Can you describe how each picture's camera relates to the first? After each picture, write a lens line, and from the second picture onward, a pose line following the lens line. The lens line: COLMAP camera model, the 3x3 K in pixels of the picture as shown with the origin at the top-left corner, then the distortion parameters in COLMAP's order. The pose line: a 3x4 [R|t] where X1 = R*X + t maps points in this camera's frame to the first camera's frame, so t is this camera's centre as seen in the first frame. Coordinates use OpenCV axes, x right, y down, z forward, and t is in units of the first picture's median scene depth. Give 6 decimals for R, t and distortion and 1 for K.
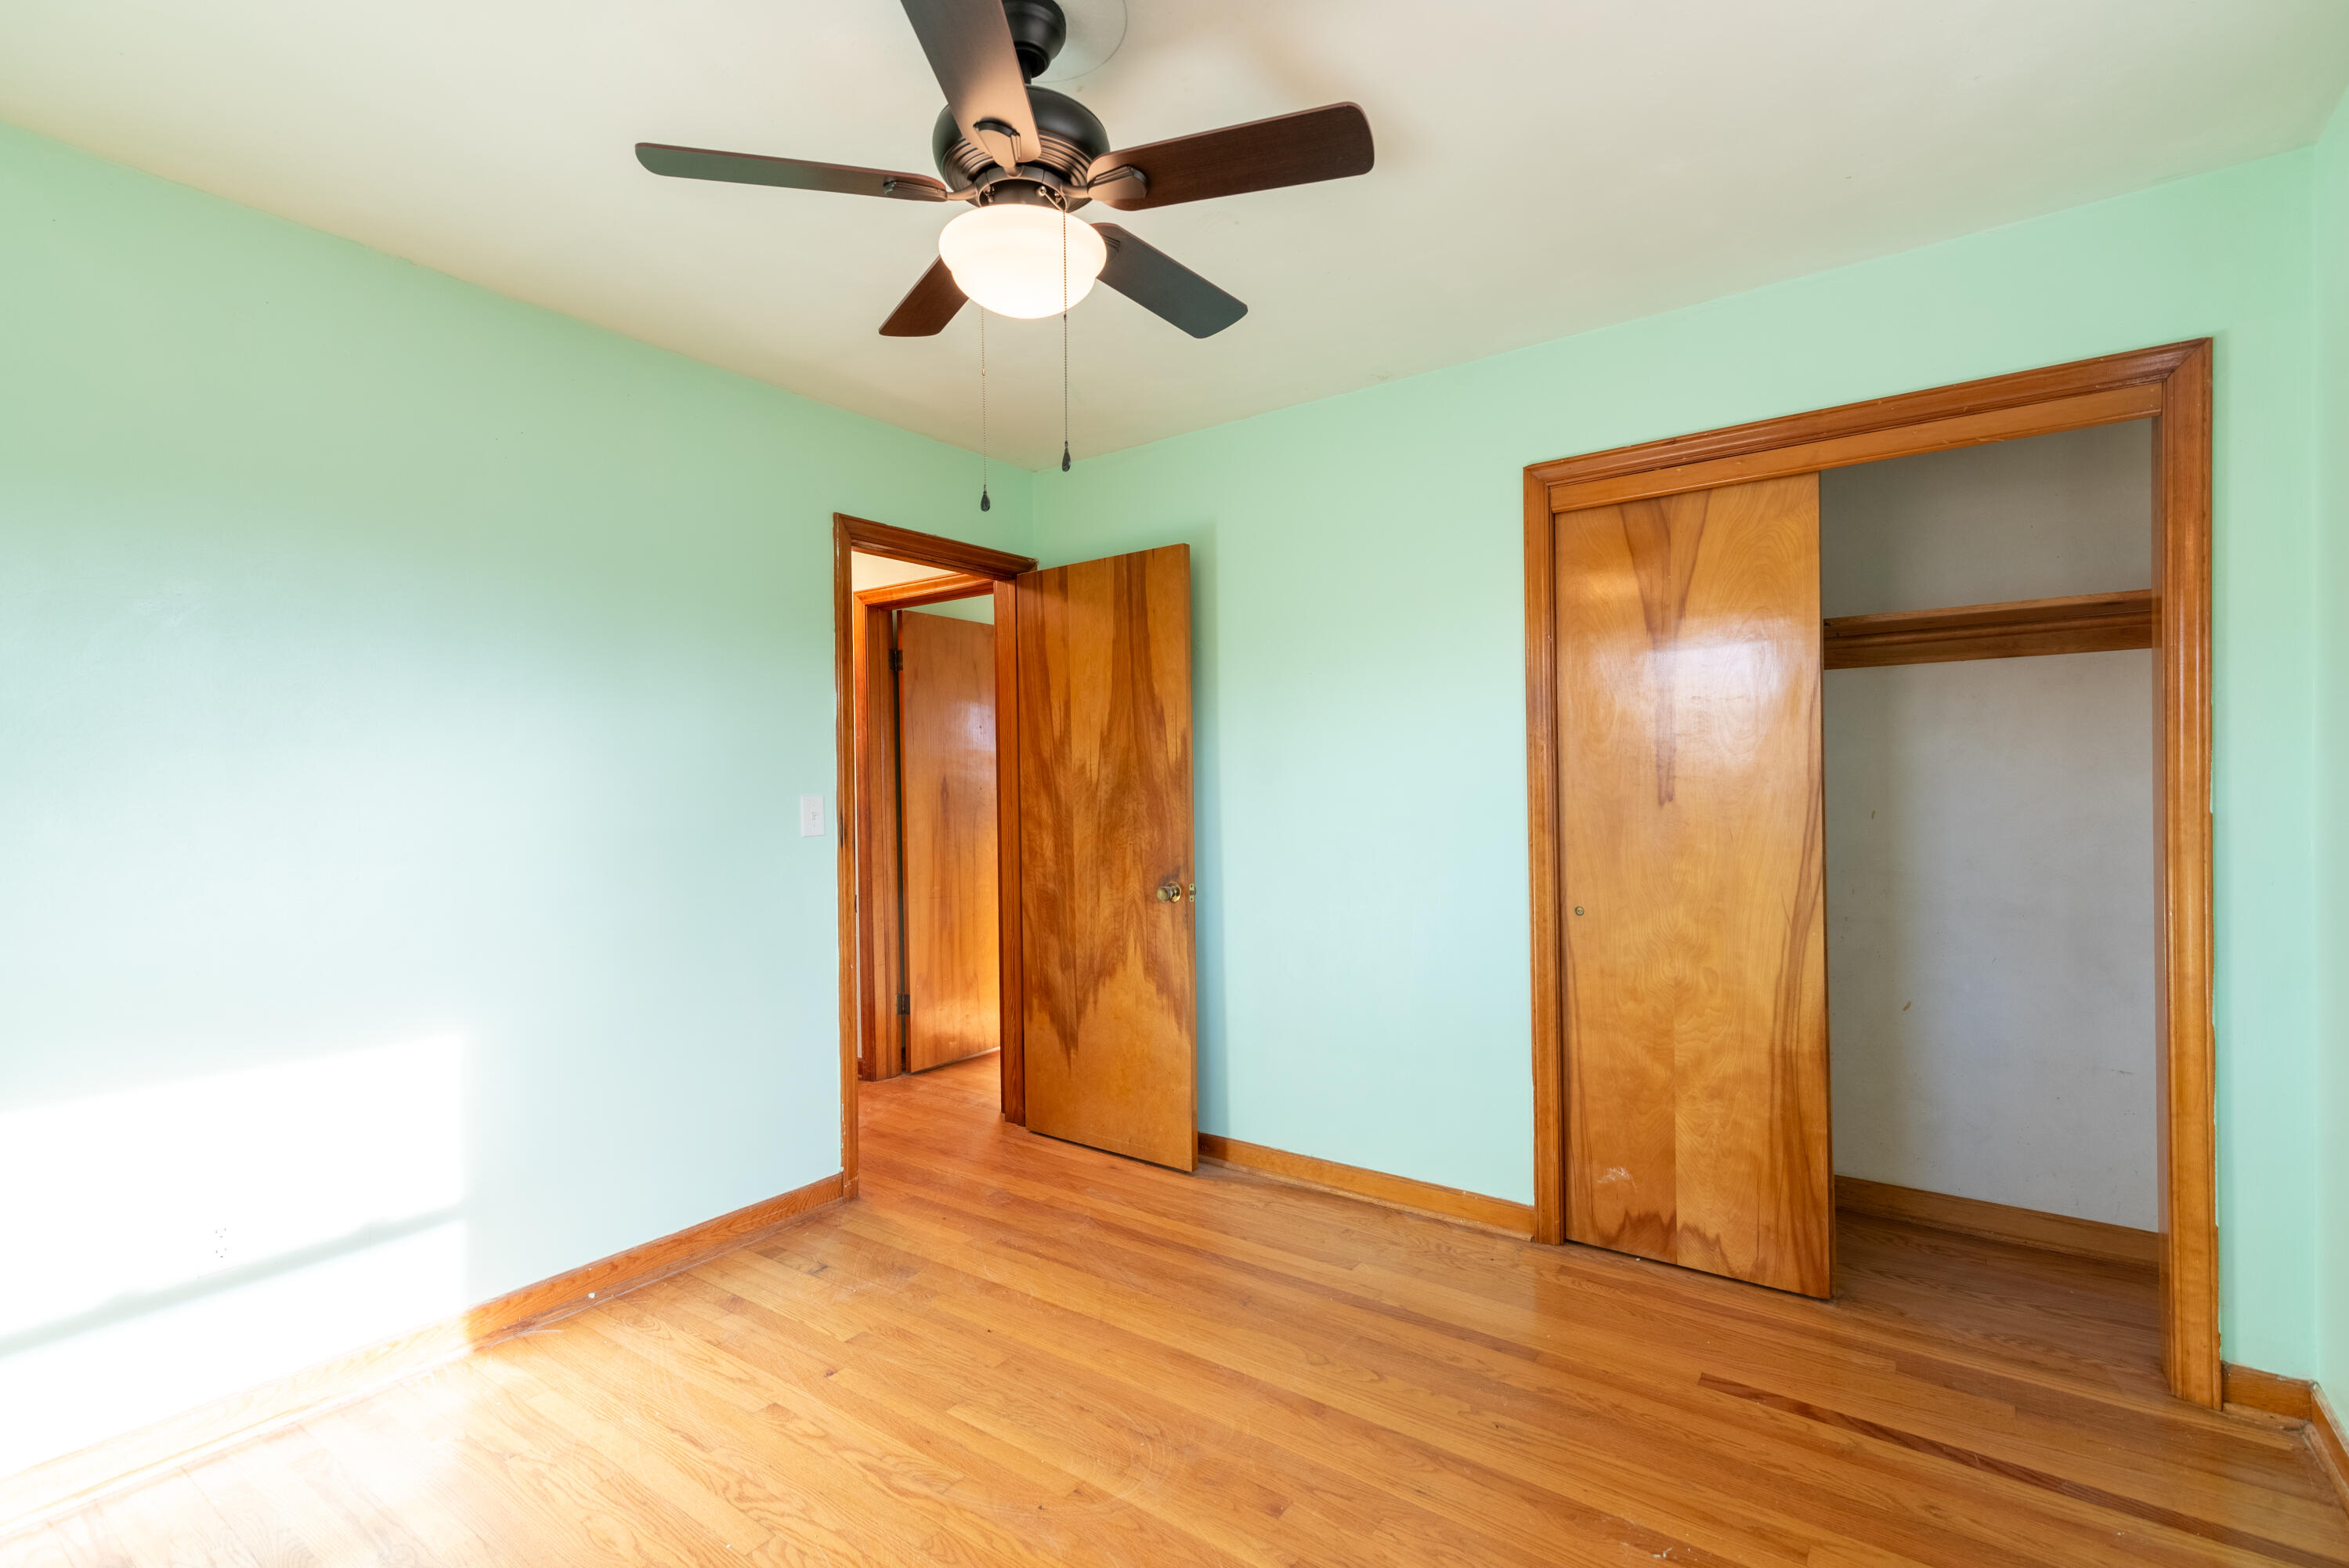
lens RADIAL K [[1064.7, 0, 1172.3], [0, 1064.7, 789.8], [0, 0, 1]] dist [0.011844, -0.000362]
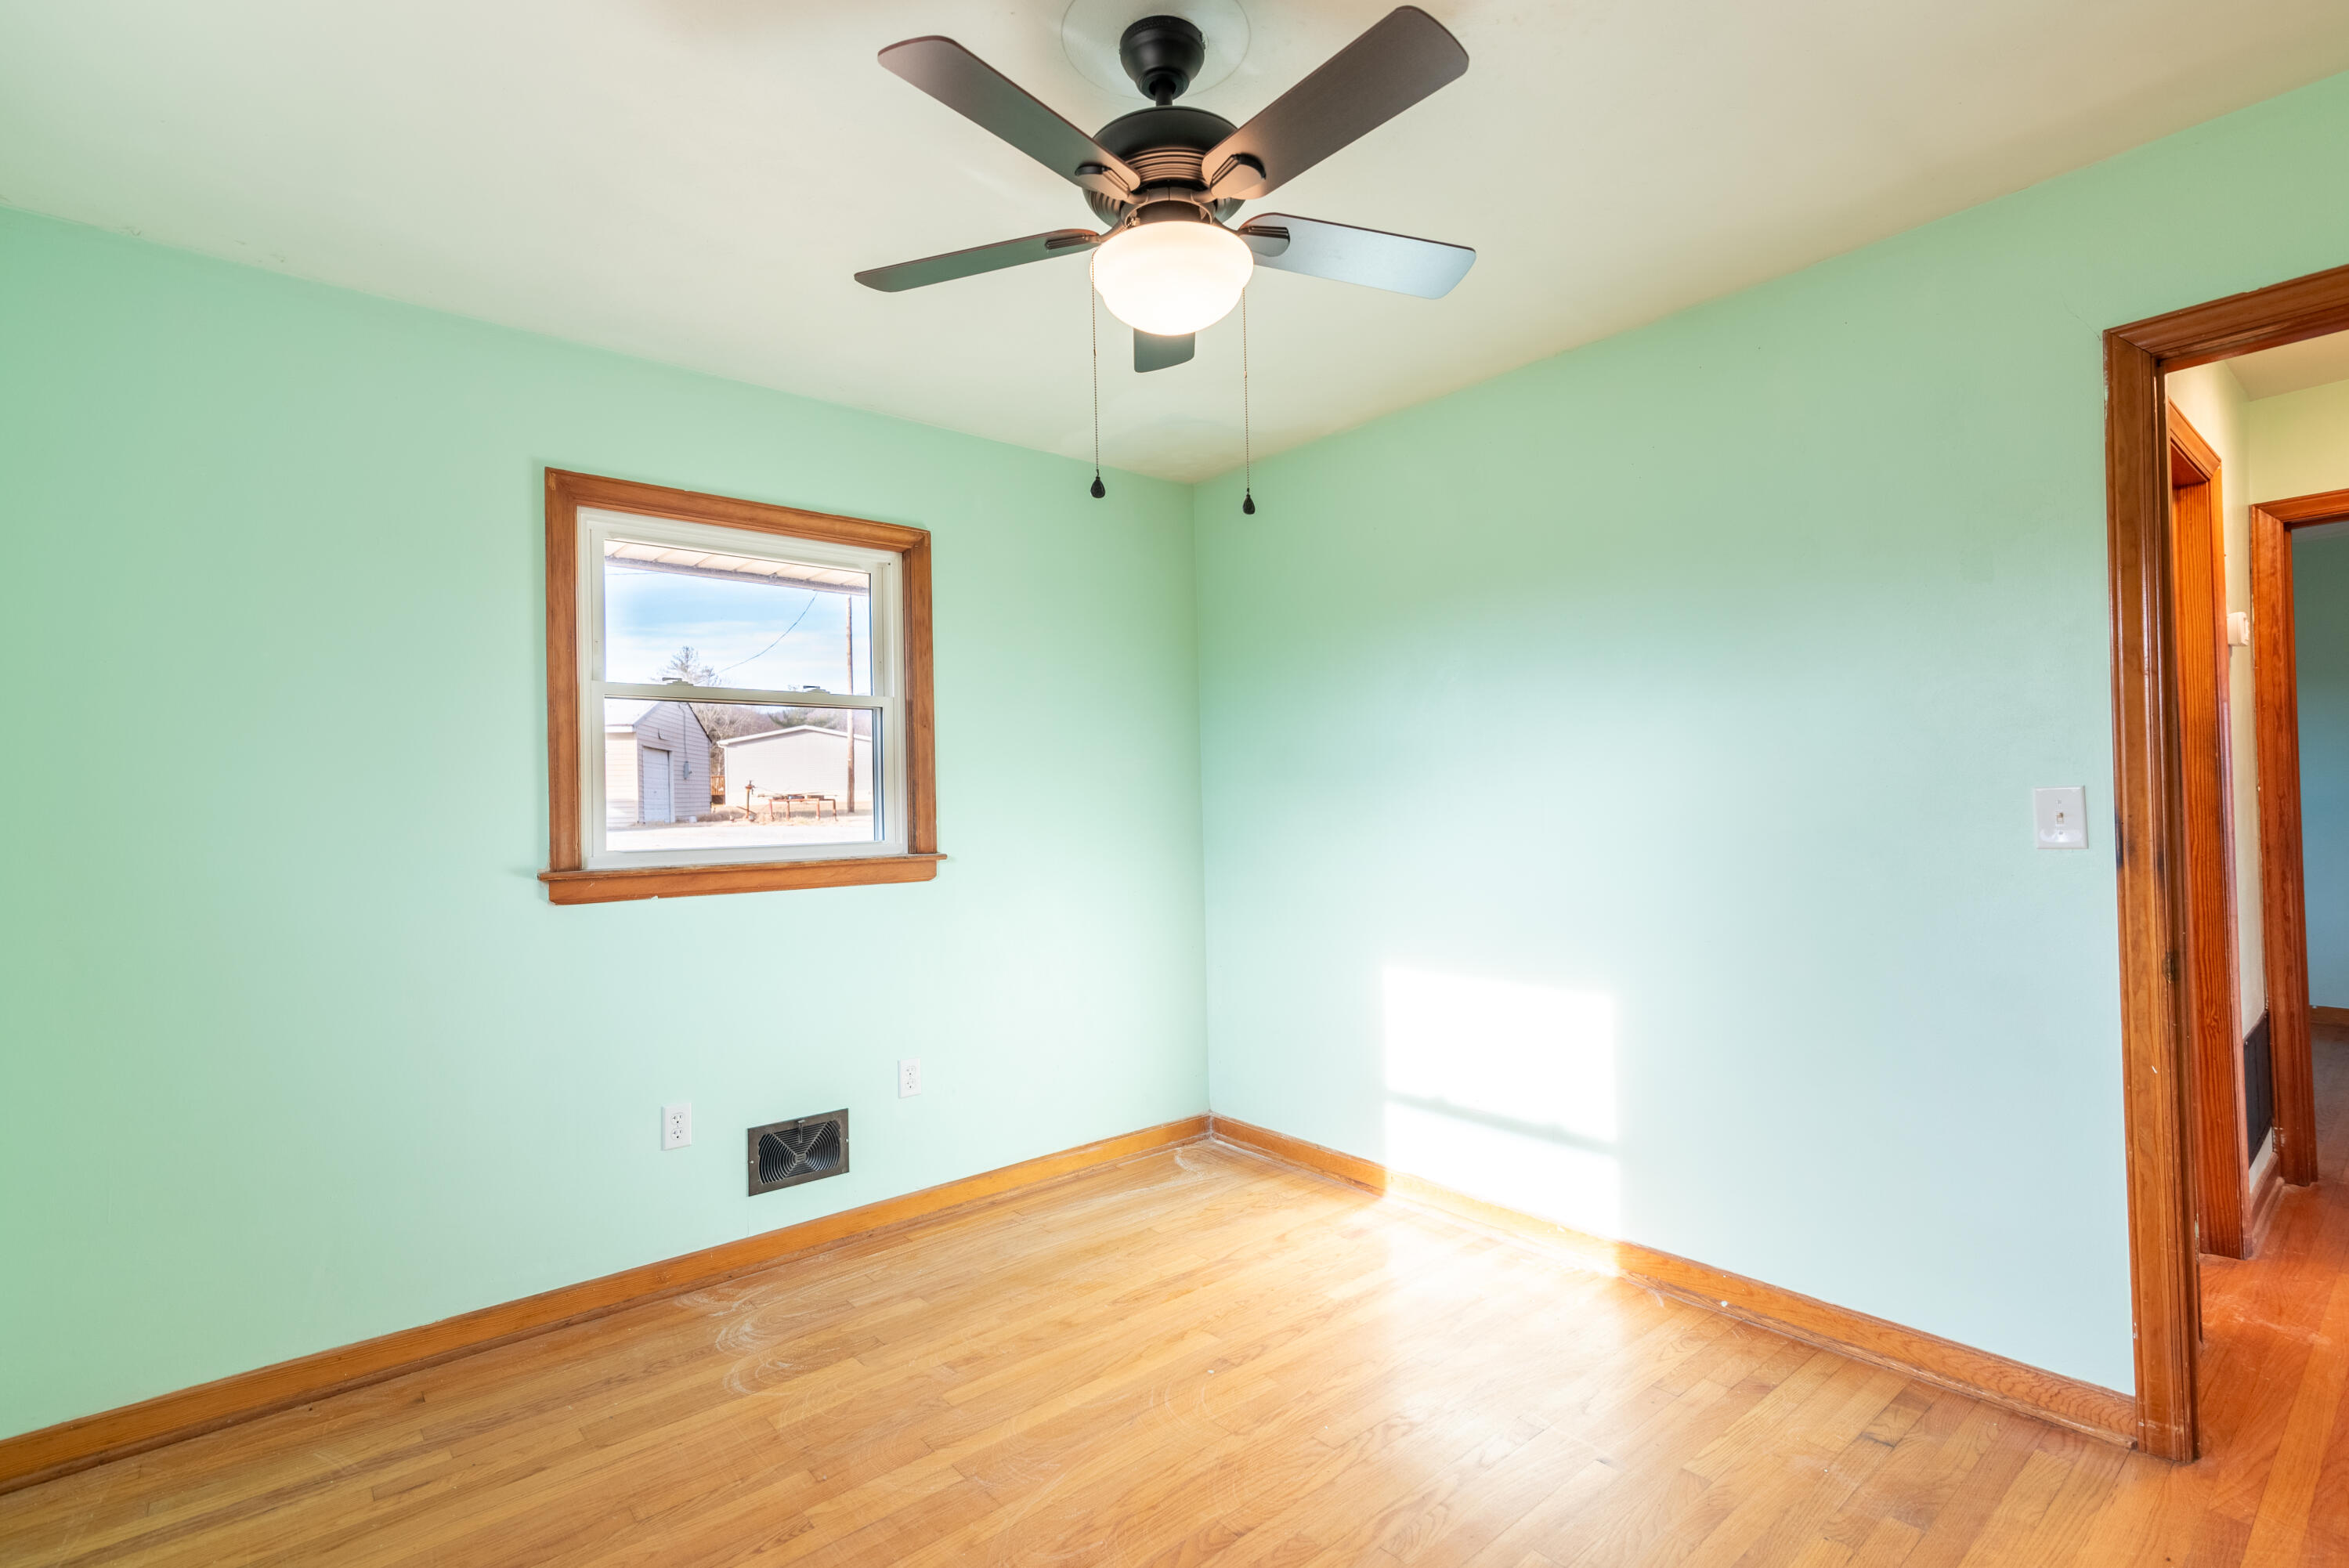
lens RADIAL K [[1064.7, 0, 1172.3], [0, 1064.7, 789.8], [0, 0, 1]] dist [0.011844, -0.000362]
pose [[-0.236173, 0.004475, -0.971701, 0.604531], [0.019628, 0.999807, -0.000166, -0.004933], [0.971513, -0.019111, -0.236215, 0.874545]]
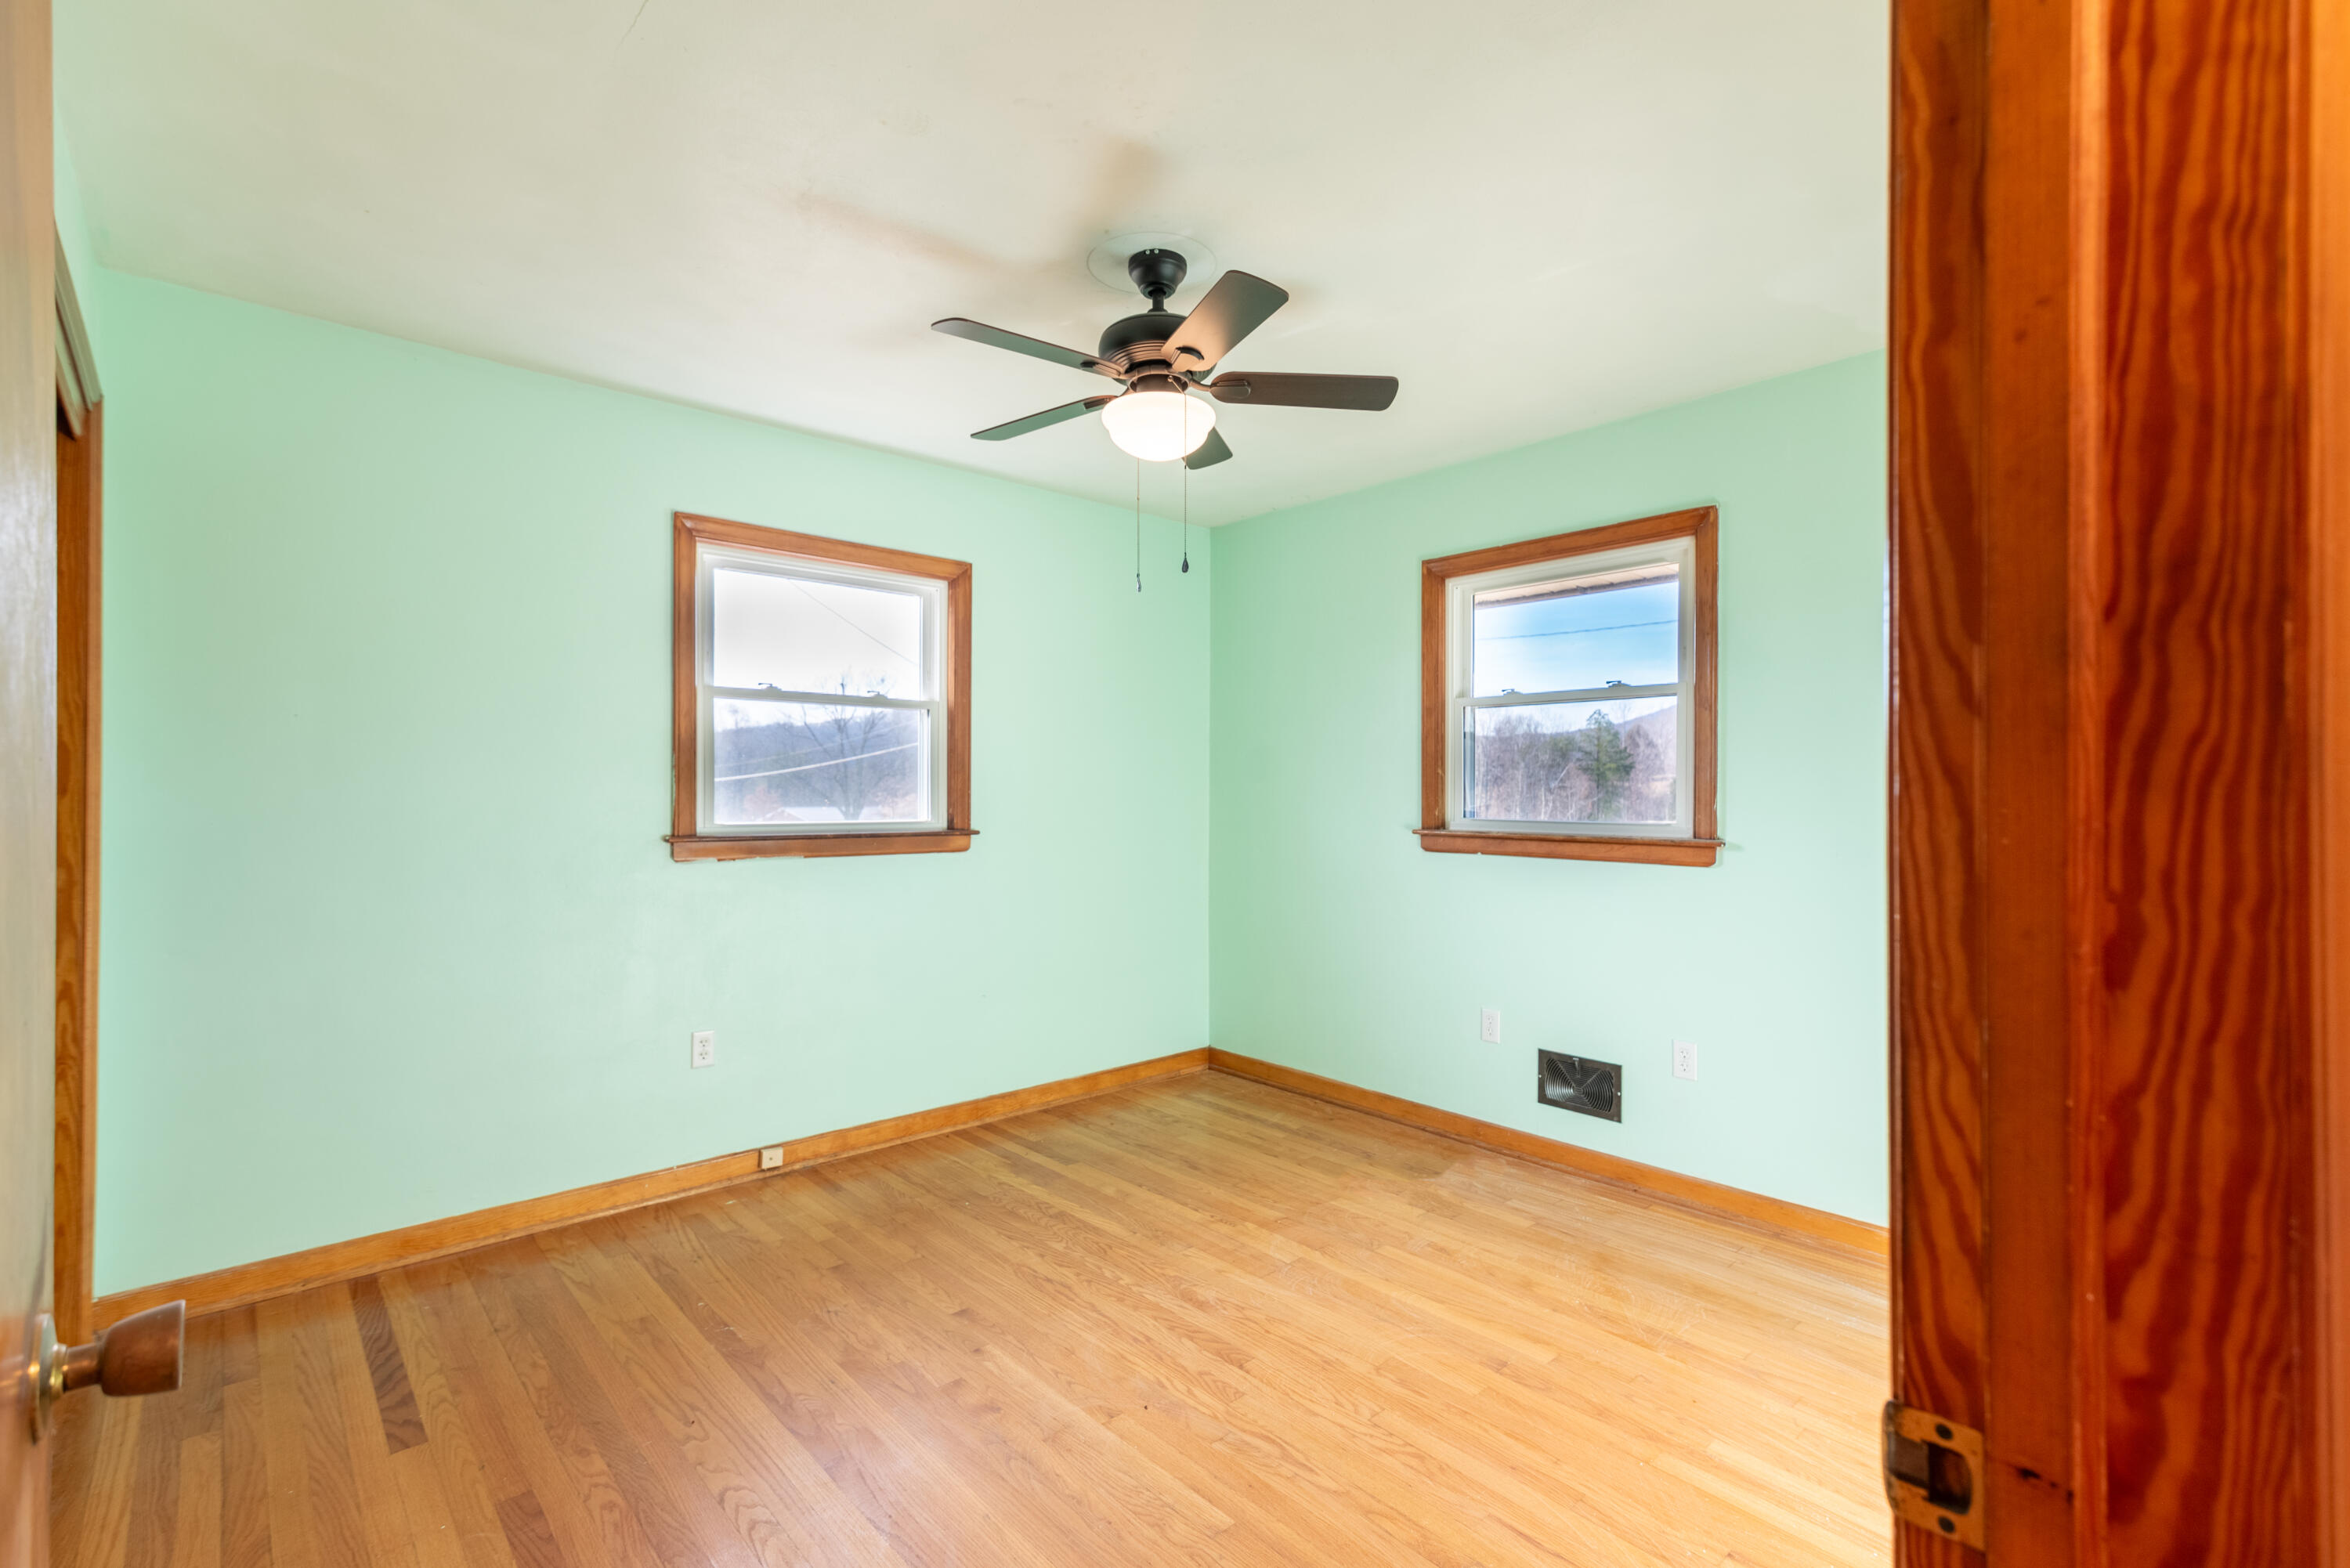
lens RADIAL K [[1048.3, 0, 1186.4], [0, 1048.3, 790.0], [0, 0, 1]] dist [0.011850, -0.000075]
pose [[-0.981202, 0.010648, 0.192692, -0.317966], [0.010954, 0.999940, 0.000518, 0.002227], [-0.192674, 0.002619, -0.981259, 1.703810]]
